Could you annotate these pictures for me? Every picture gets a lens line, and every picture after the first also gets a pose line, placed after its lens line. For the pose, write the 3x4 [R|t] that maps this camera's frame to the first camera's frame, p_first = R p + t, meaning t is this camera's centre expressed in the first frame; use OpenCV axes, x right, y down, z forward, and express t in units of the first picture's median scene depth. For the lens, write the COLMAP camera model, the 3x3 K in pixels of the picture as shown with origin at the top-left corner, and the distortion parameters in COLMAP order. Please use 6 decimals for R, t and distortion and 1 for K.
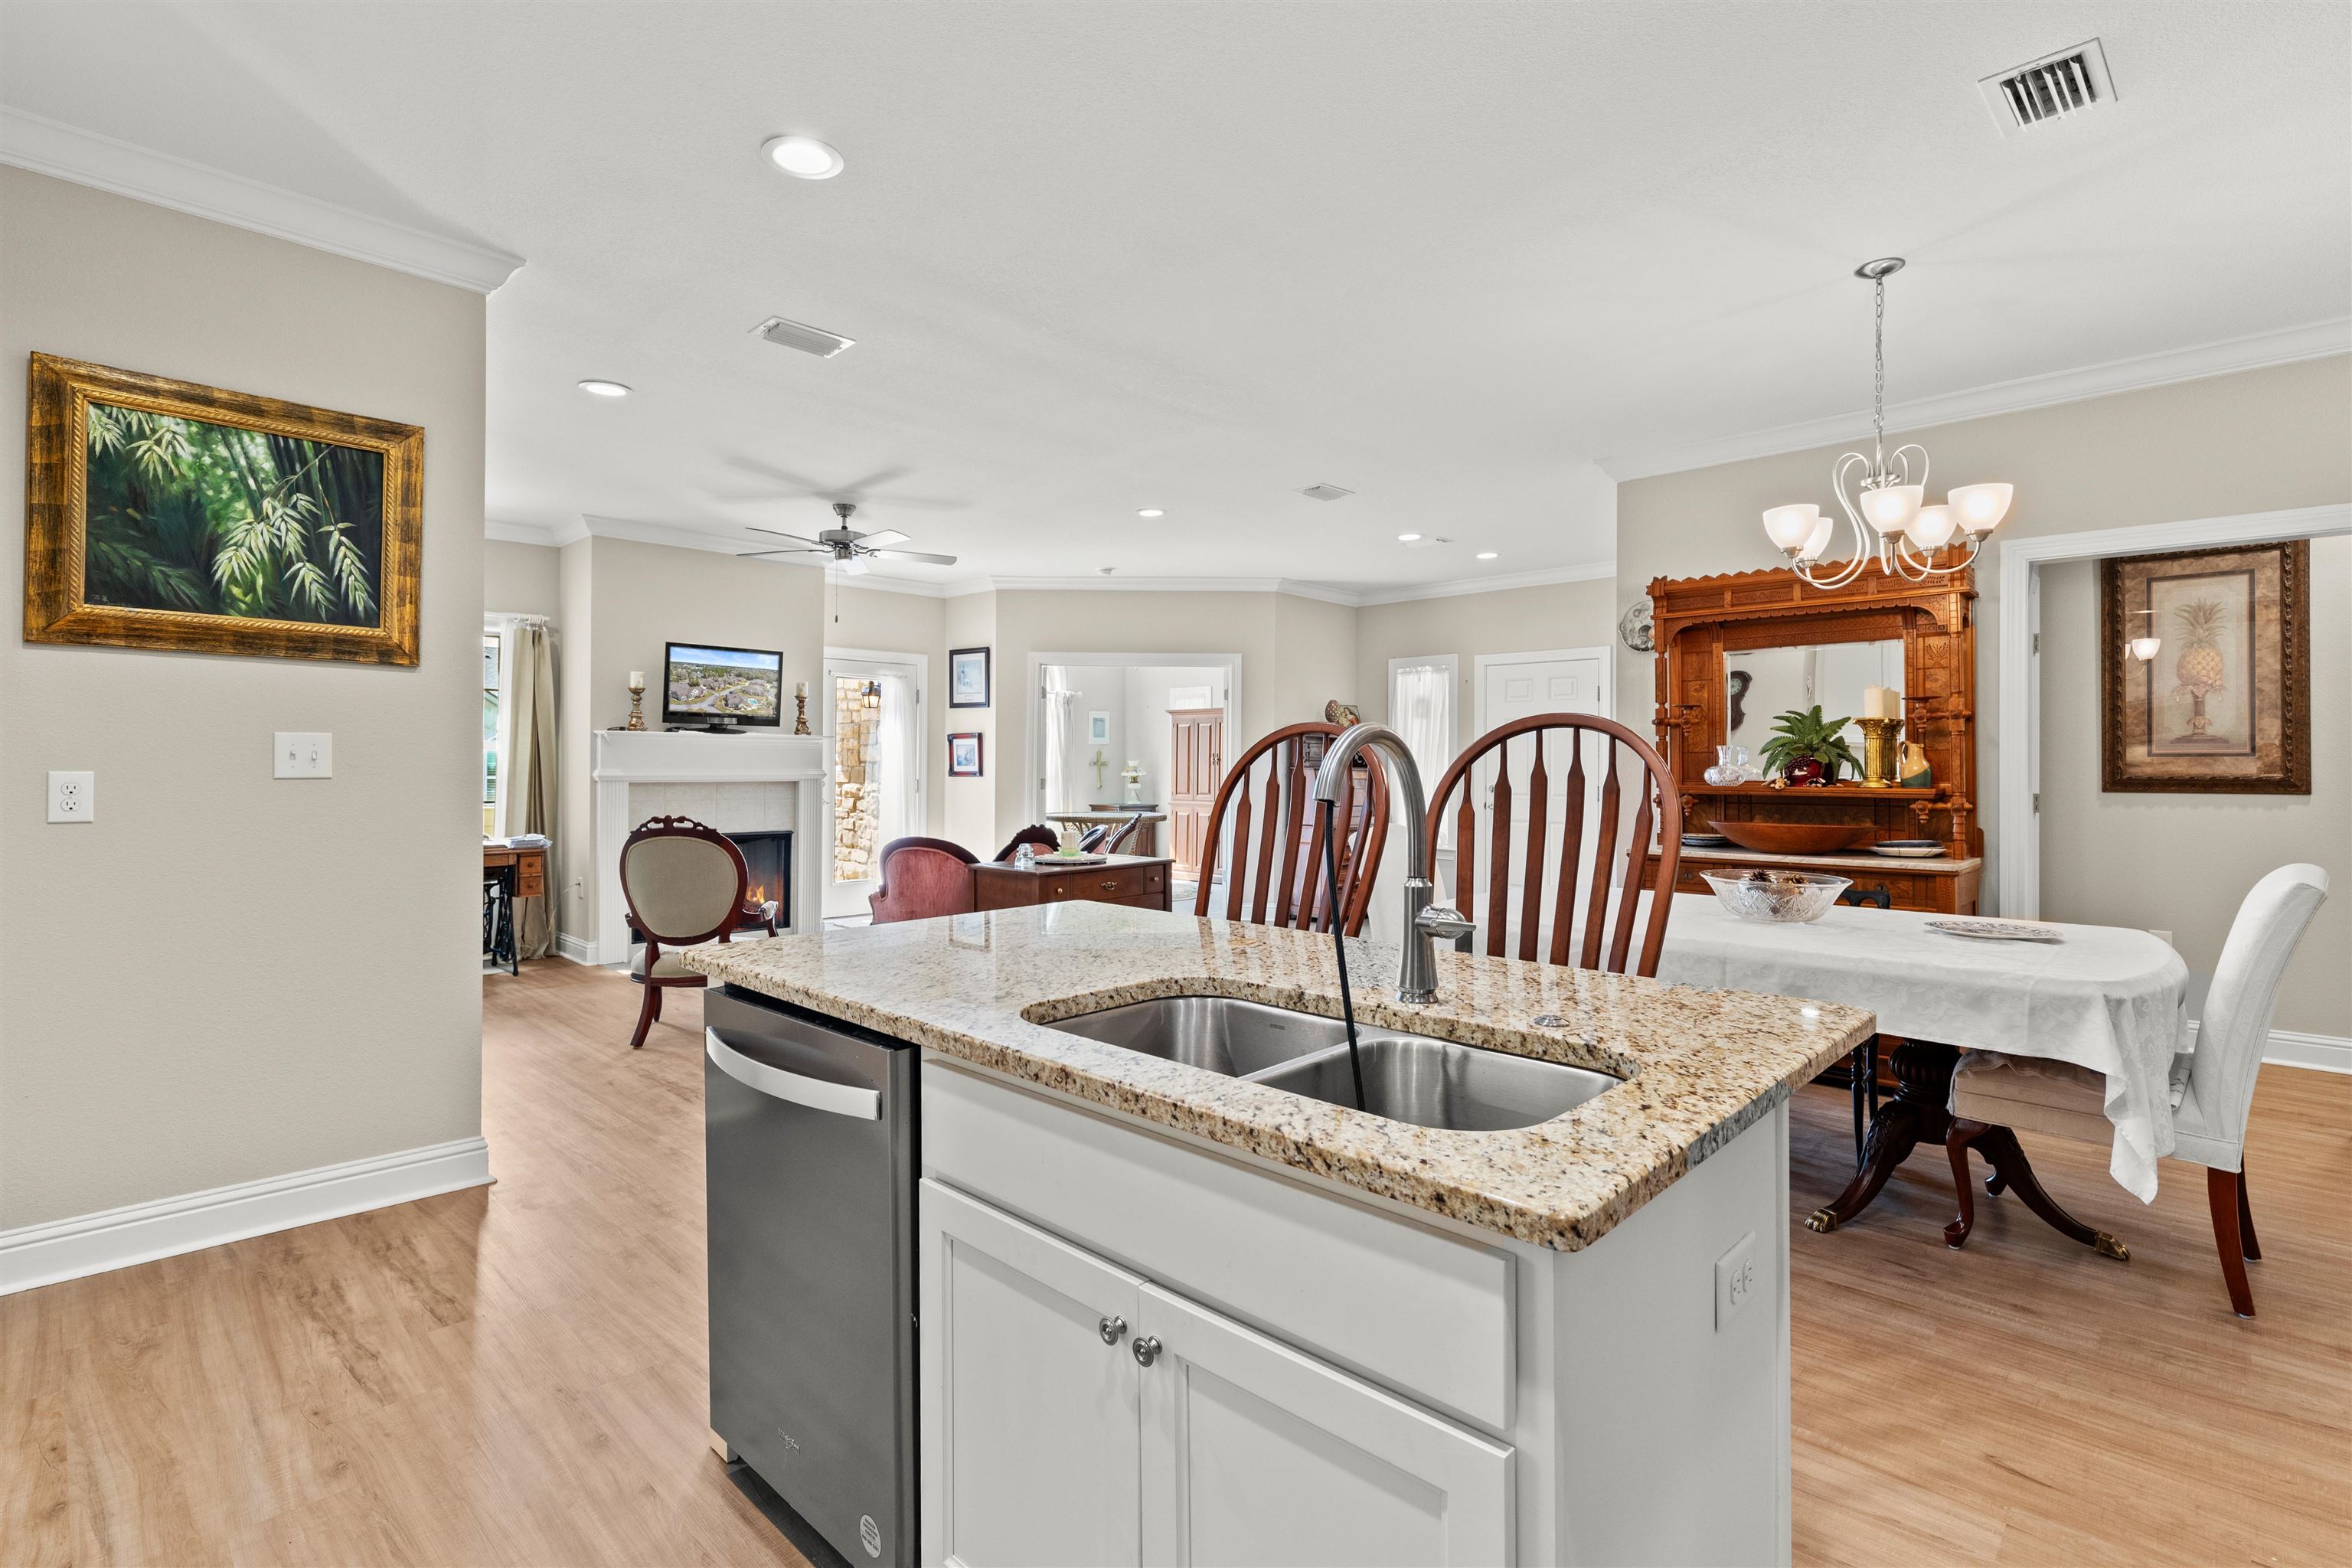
lens RADIAL K [[1101.4, 0, 1167.9], [0, 1101.4, 750.2], [0, 0, 1]] dist [0.002939, 0.000560]
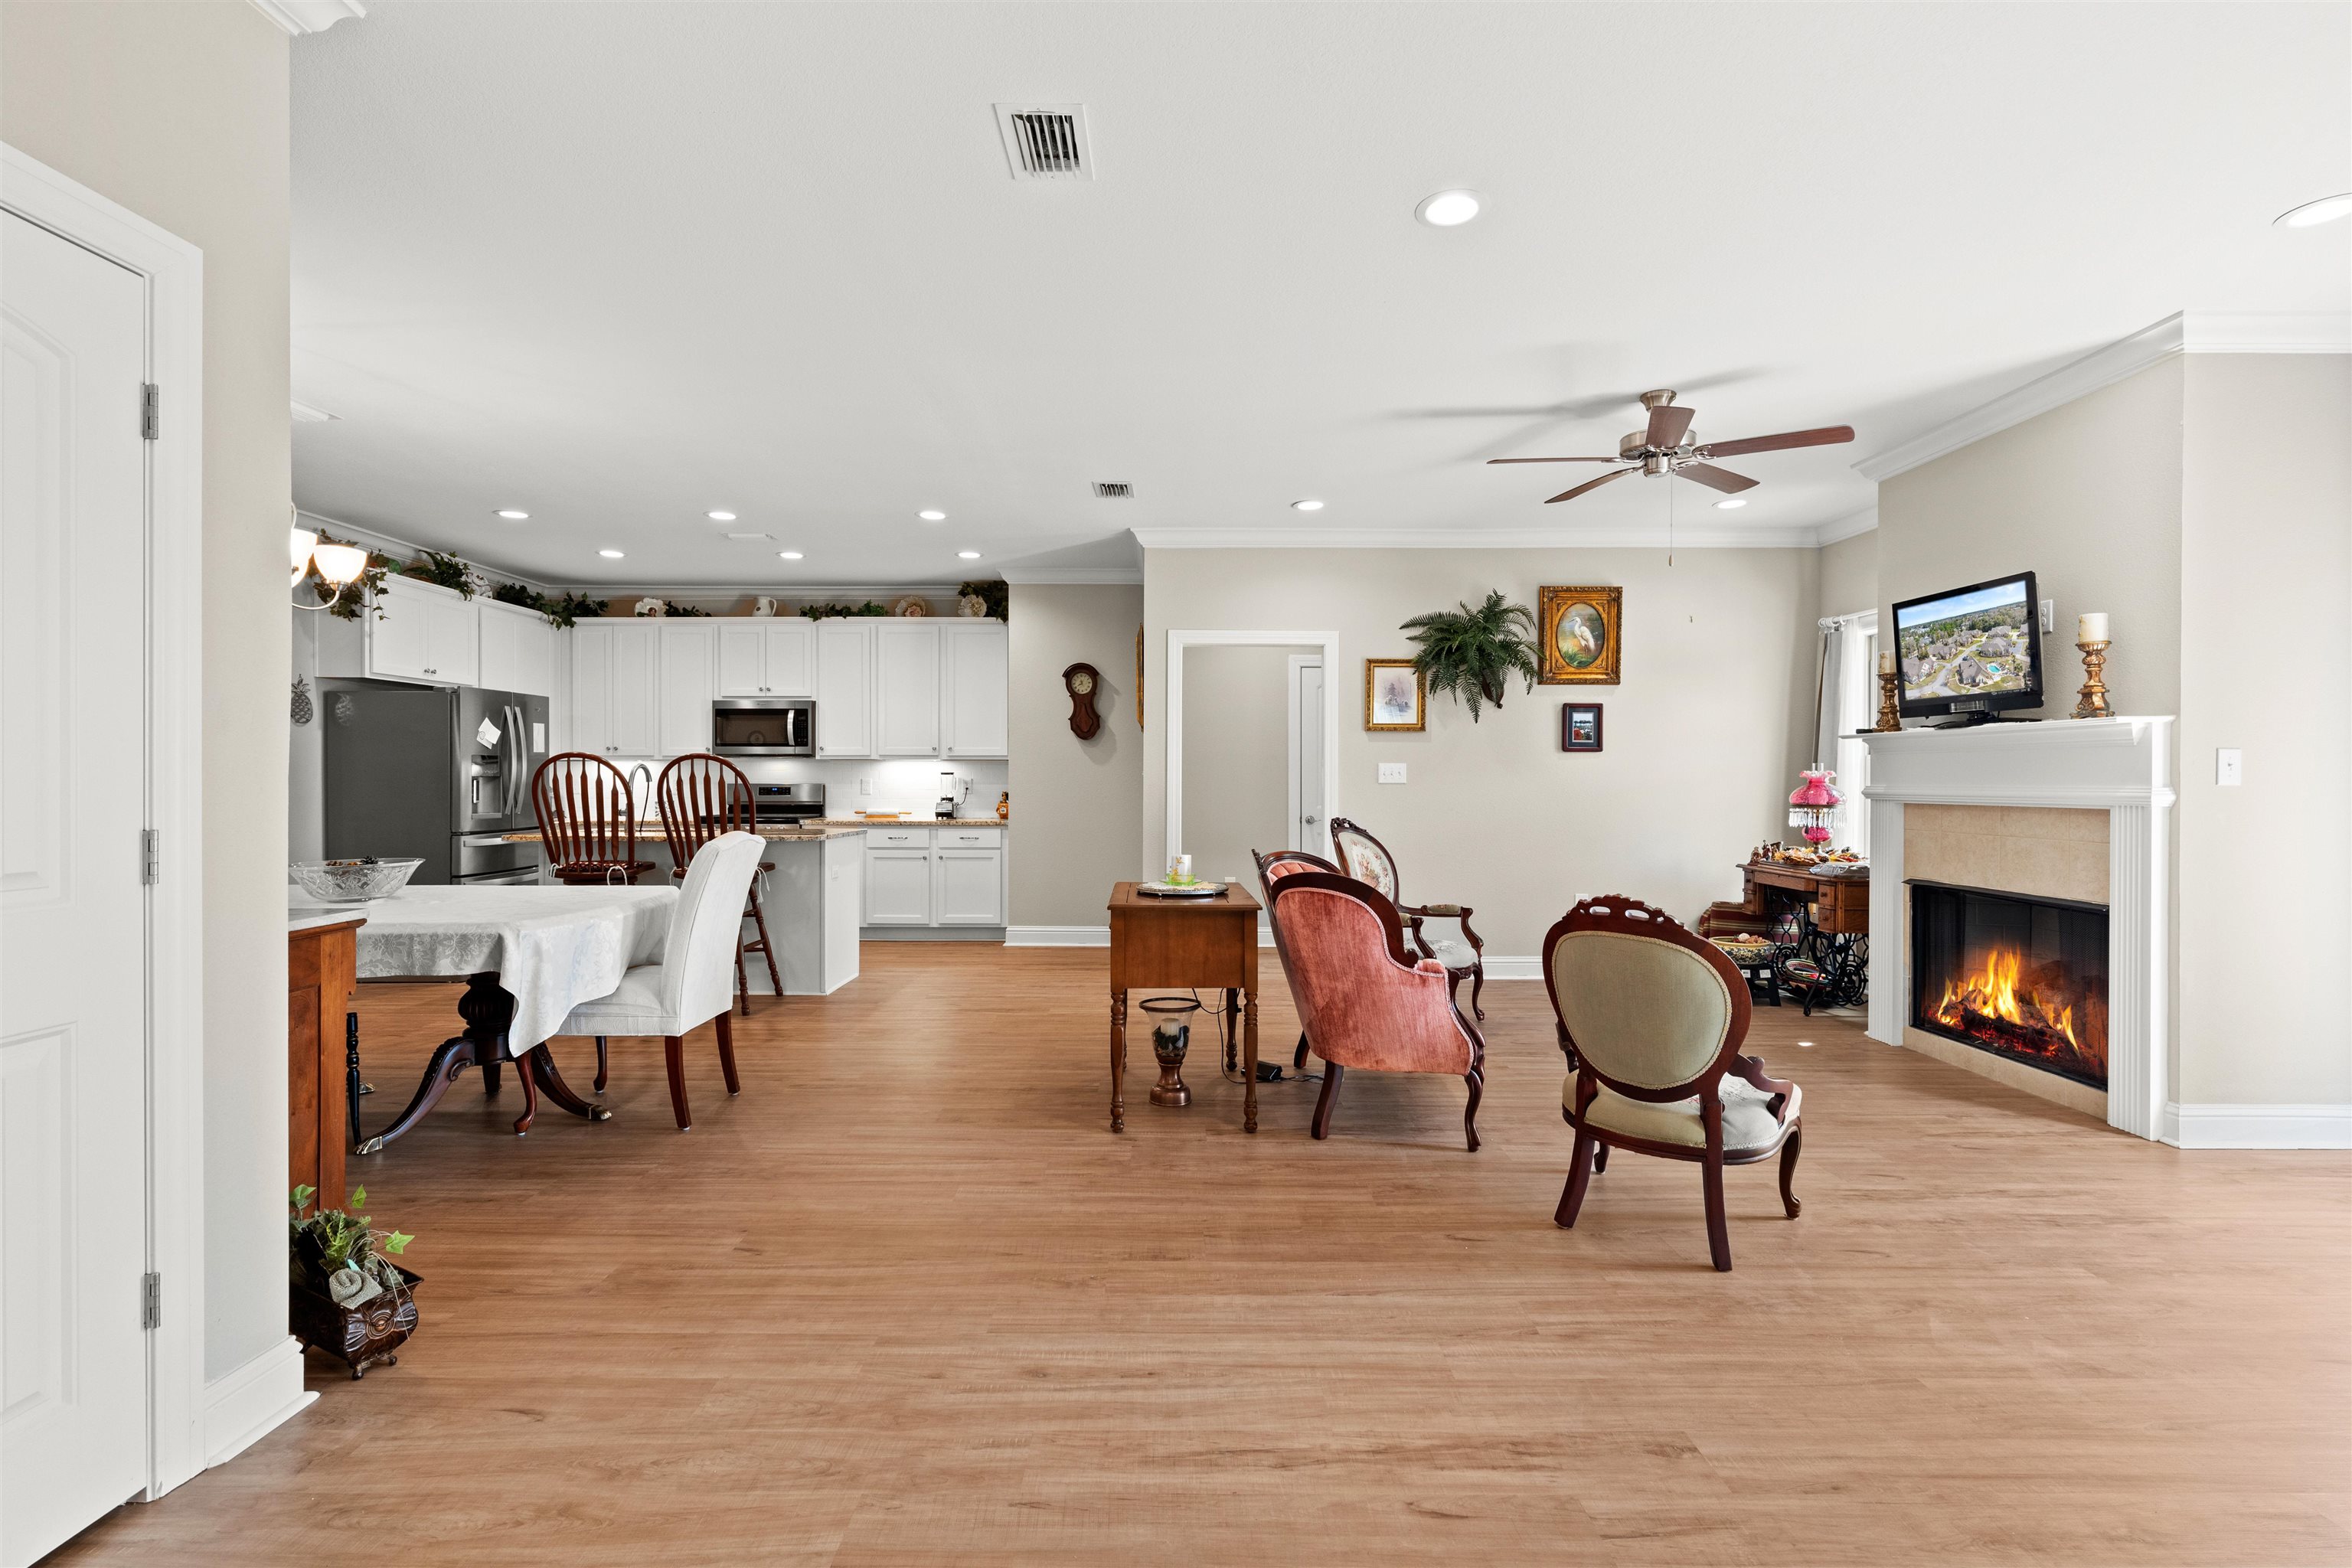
lens RADIAL K [[1066.8, 0, 1176.0], [0, 1066.8, 784.0], [0, 0, 1]] dist [-0.000855, -0.000468]
pose [[-0.710735, -0.002536, -0.703455, 0.332785], [0.003998, 0.999963, -0.007644, 0.020066], [0.703449, -0.008245, -0.710698, 1.115398]]
